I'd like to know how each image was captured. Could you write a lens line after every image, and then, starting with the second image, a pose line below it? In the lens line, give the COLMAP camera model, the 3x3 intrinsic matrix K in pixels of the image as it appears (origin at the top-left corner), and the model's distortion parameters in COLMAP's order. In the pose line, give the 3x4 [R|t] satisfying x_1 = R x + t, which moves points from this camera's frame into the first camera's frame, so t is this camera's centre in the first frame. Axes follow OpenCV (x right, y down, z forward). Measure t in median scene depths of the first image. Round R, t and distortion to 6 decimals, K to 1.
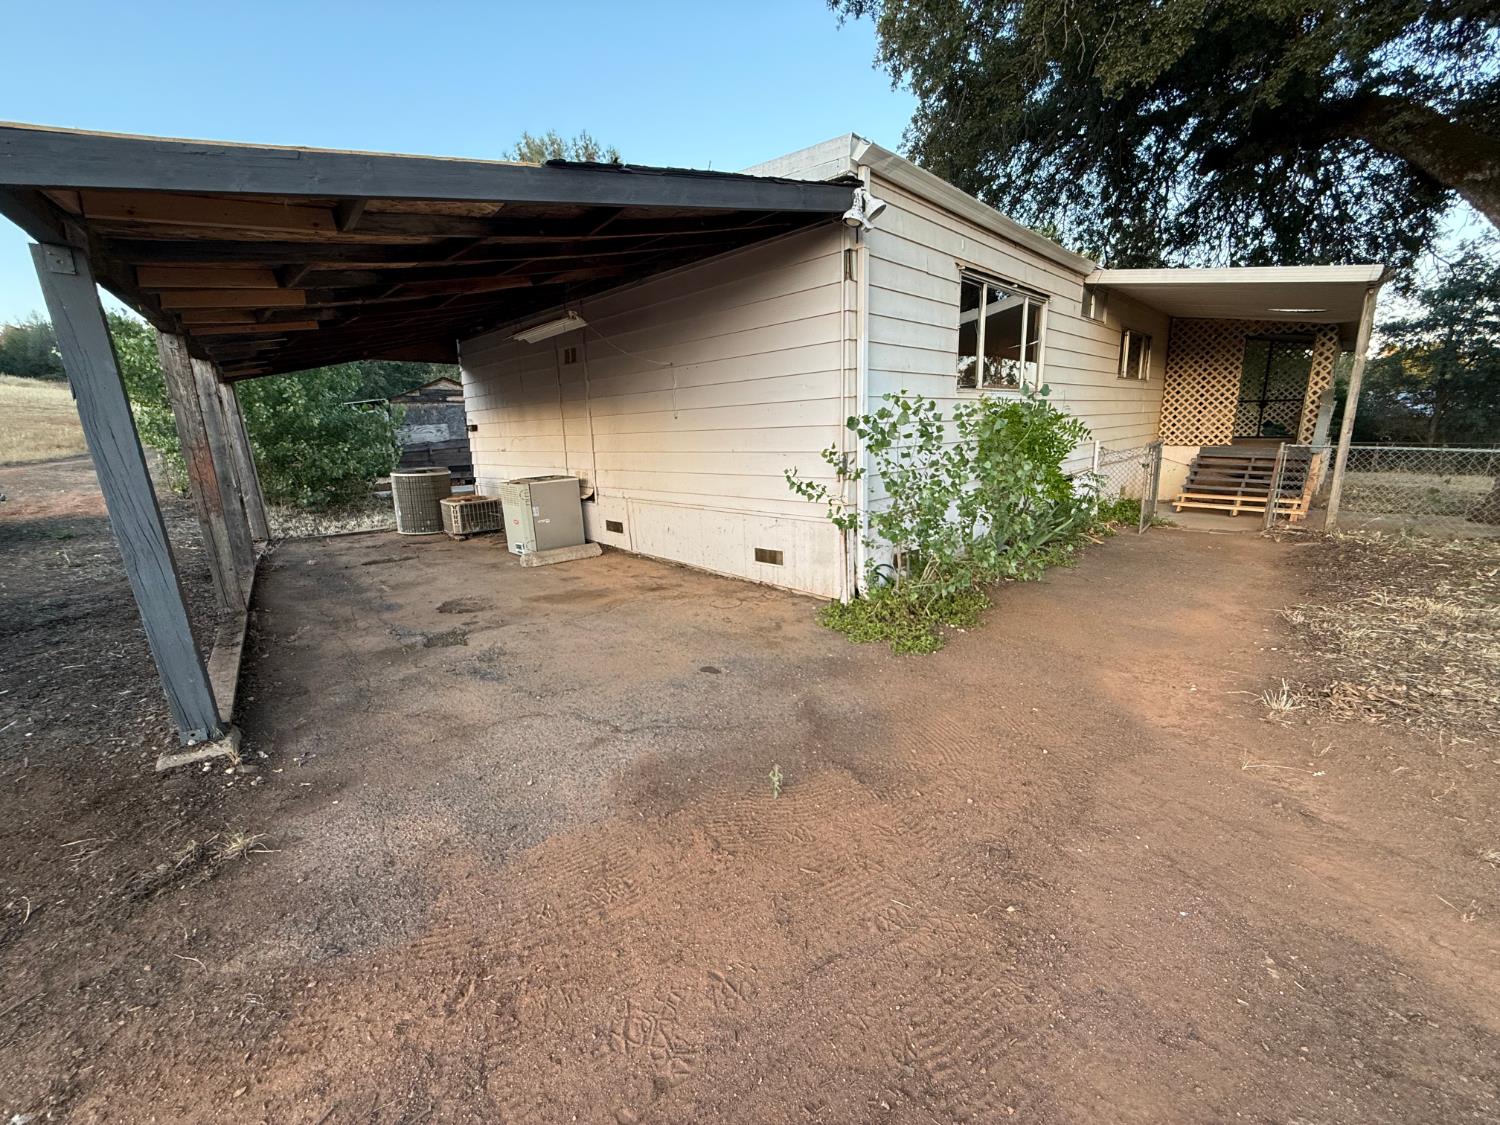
lens RADIAL K [[599.1, 0, 745.5], [0, 599.1, 564.0], [0, 0, 1]] dist [0.001318, 0.000469]
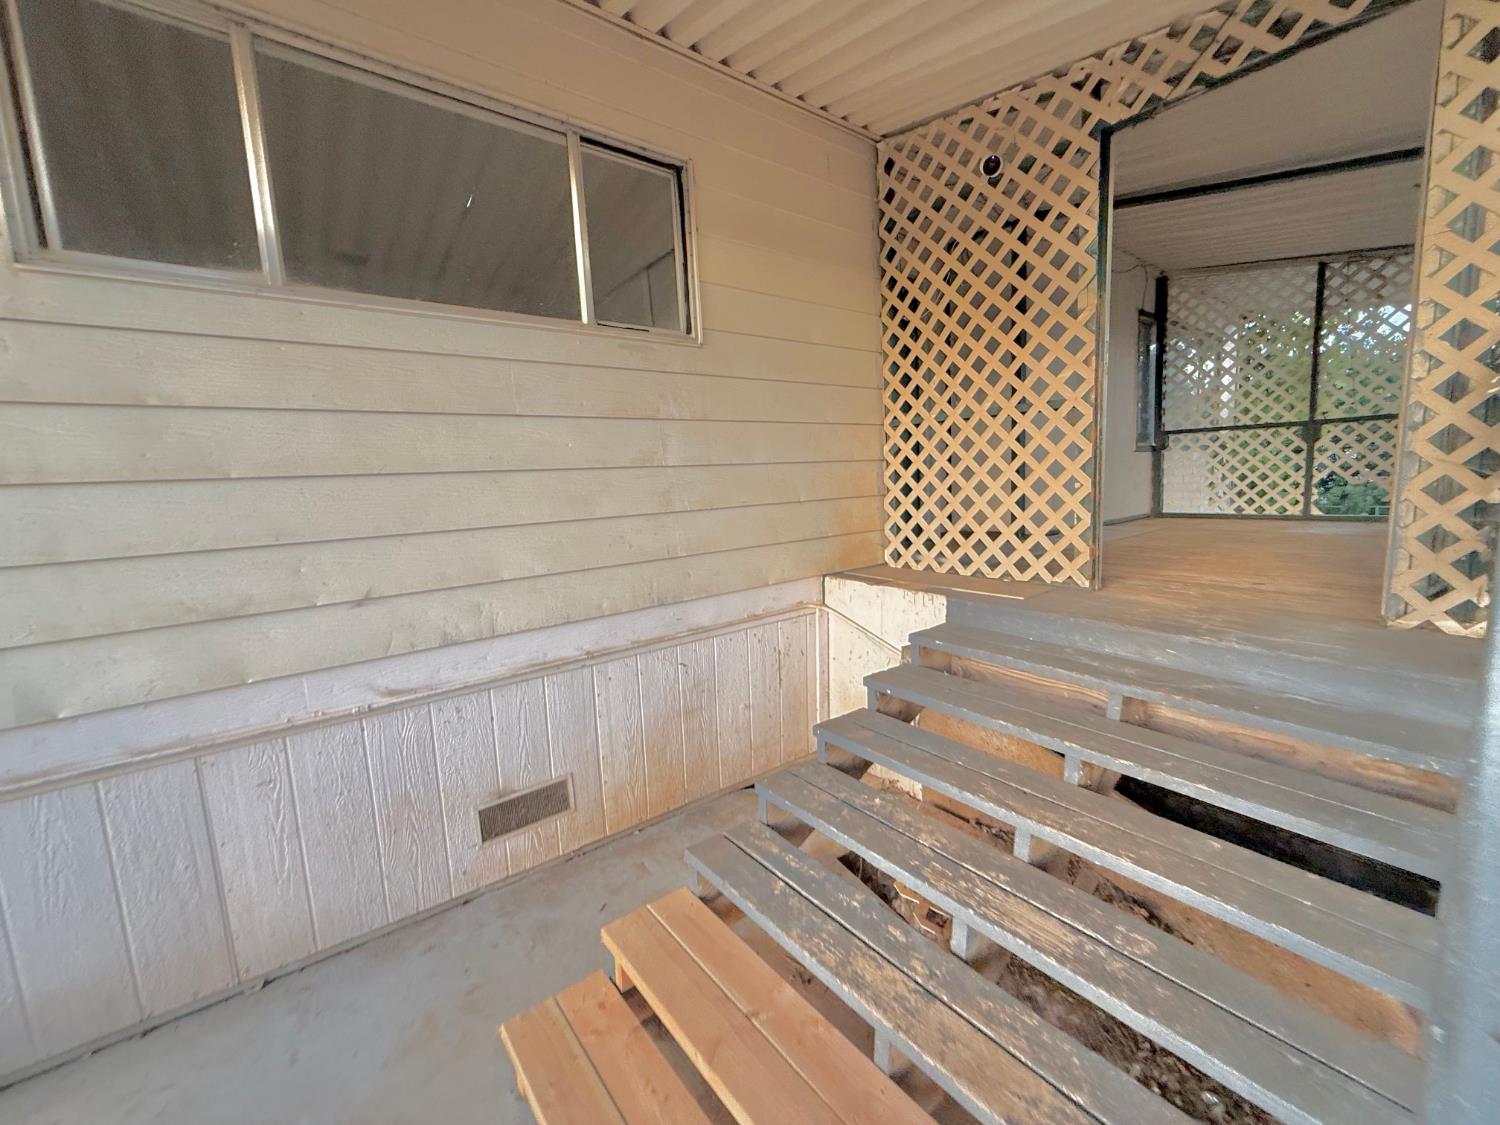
lens RADIAL K [[599.1, 0, 745.5], [0, 599.1, 564.0], [0, 0, 1]] dist [0.001318, 0.000469]
pose [[0.991310, -0.001466, -0.131541, 1.121344], [-0.010075, 0.996155, -0.087032, -0.295720], [0.131162, 0.087601, 0.987483, 1.181562]]
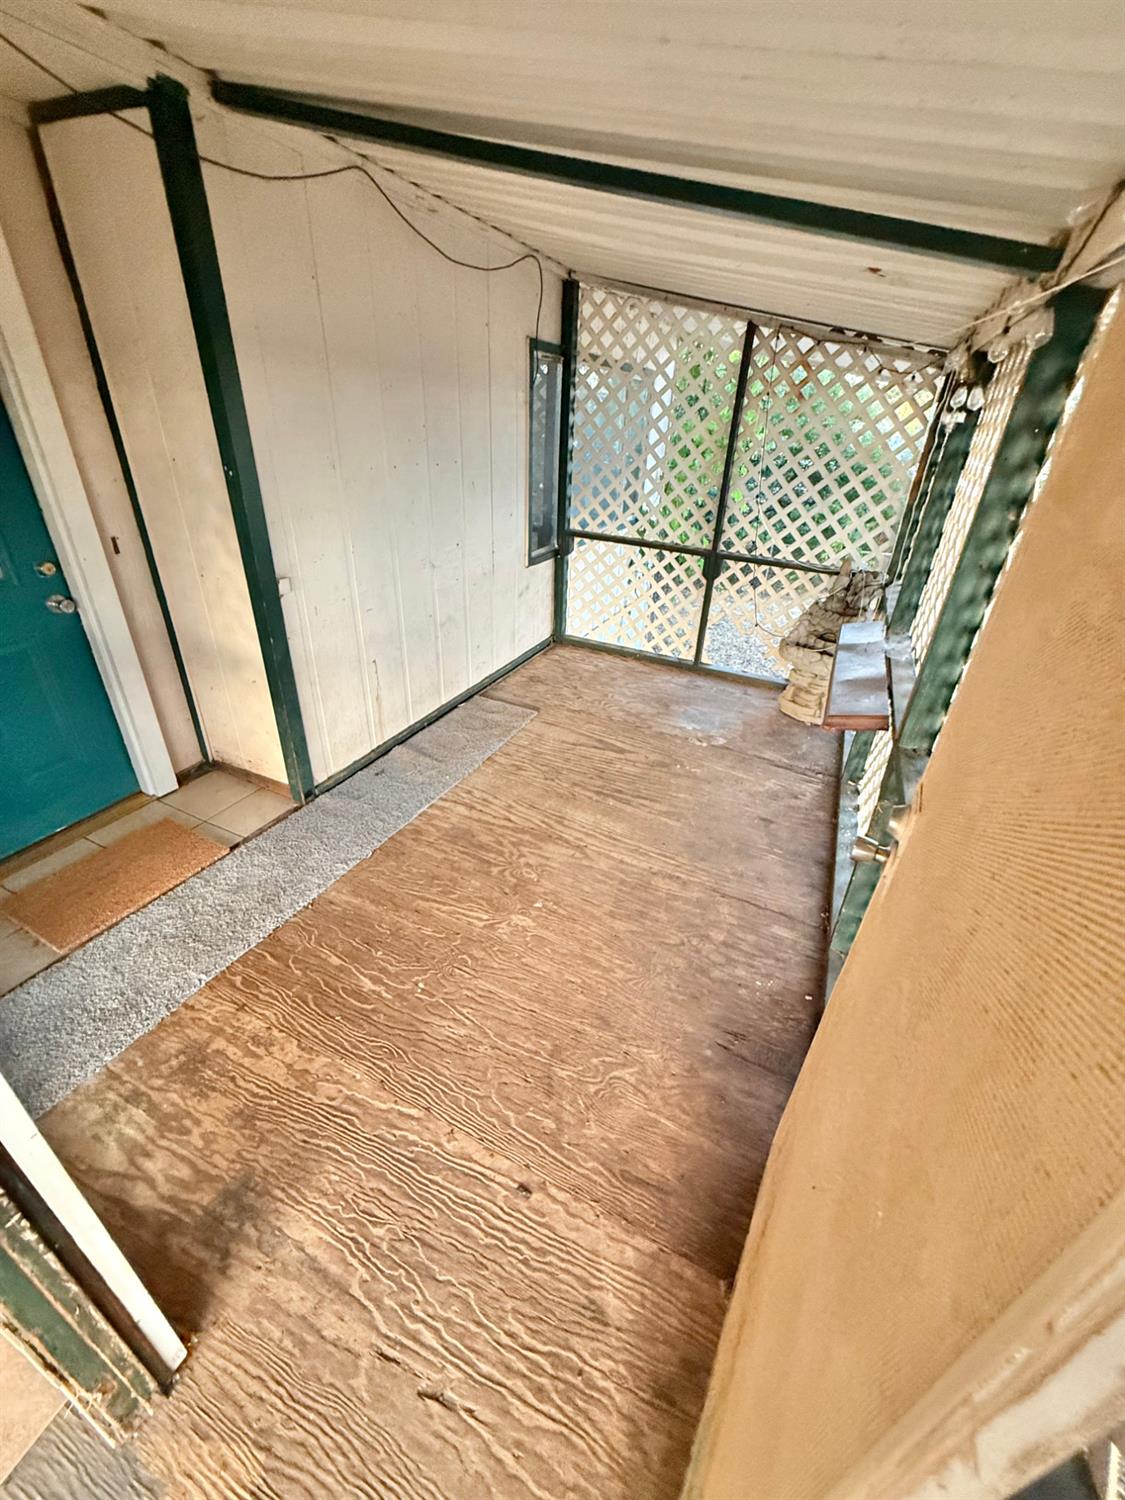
lens RADIAL K [[599.1, 0, 560.0], [0, 599.1, 744.5], [0, 0, 1]] dist [0.001318, 0.000469]
pose [[0.938099, -0.095043, 0.333072, 1.364597], [-0.000800, 0.961018, 0.276484, -0.525765], [-0.346366, -0.259635, 0.901454, 1.467686]]
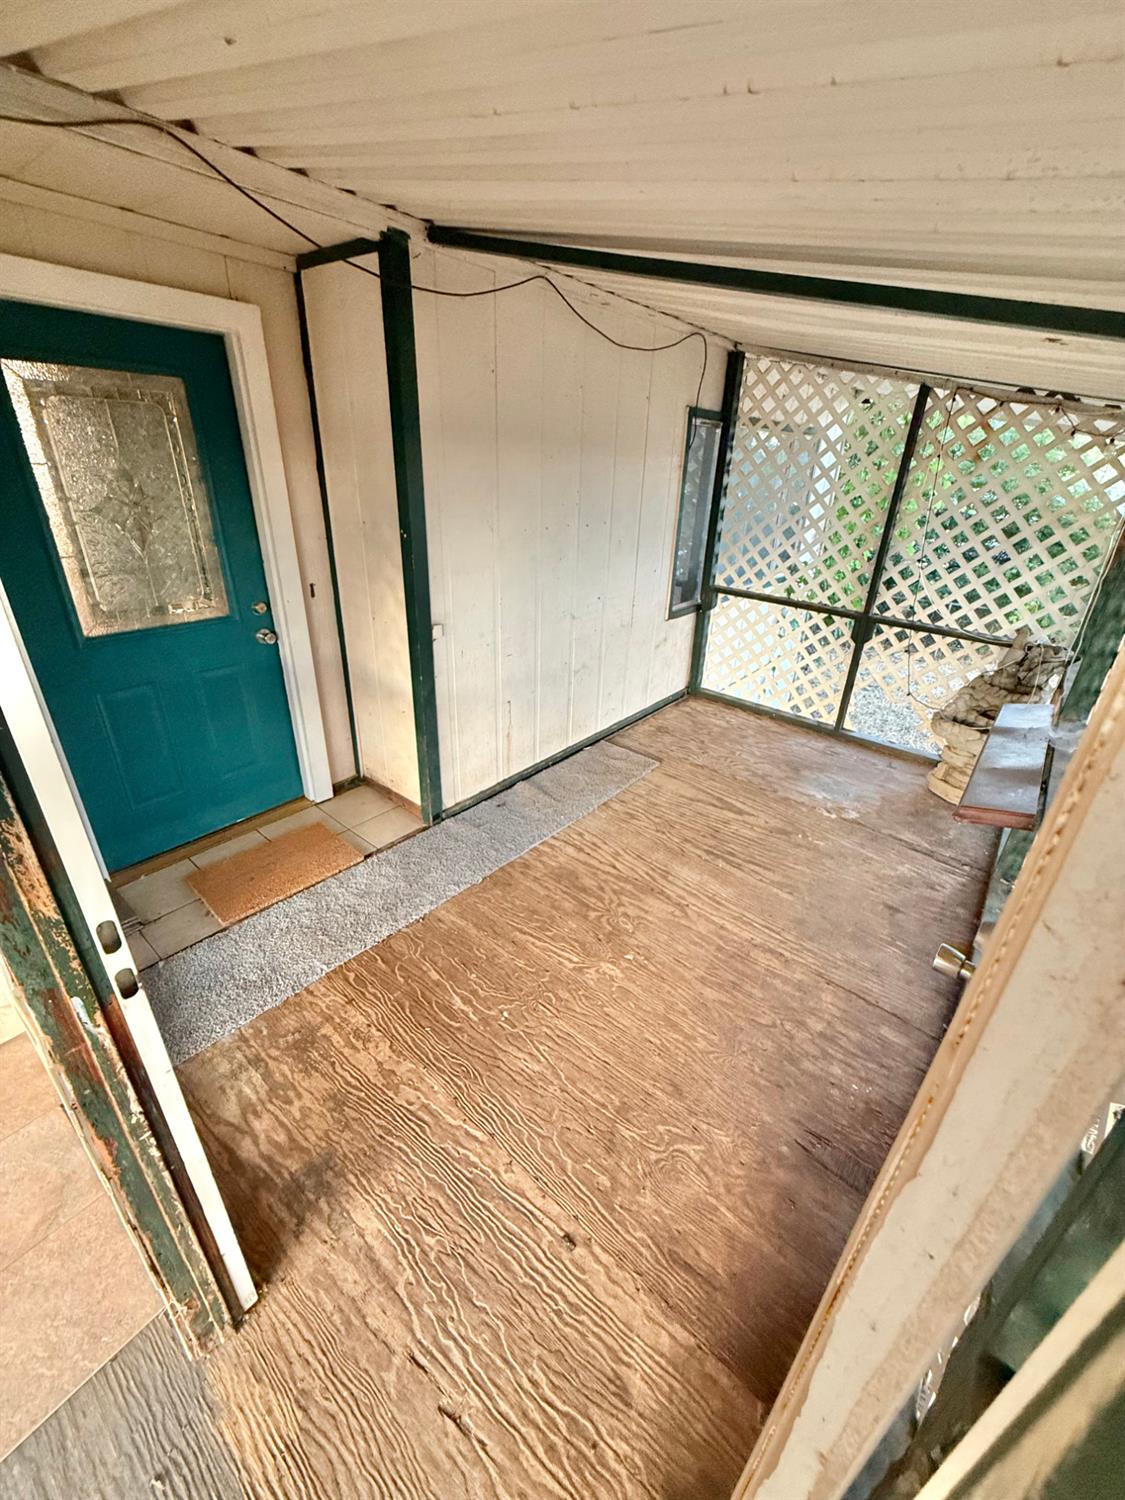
lens RADIAL K [[599.1, 0, 560.0], [0, 599.1, 744.5], [0, 0, 1]] dist [0.001318, 0.000469]
pose [[0.993490, 0.024818, 0.111180, 1.376926], [-0.048677, 0.974878, 0.217355, -0.534677], [-0.102993, -0.221352, 0.969740, 1.454273]]
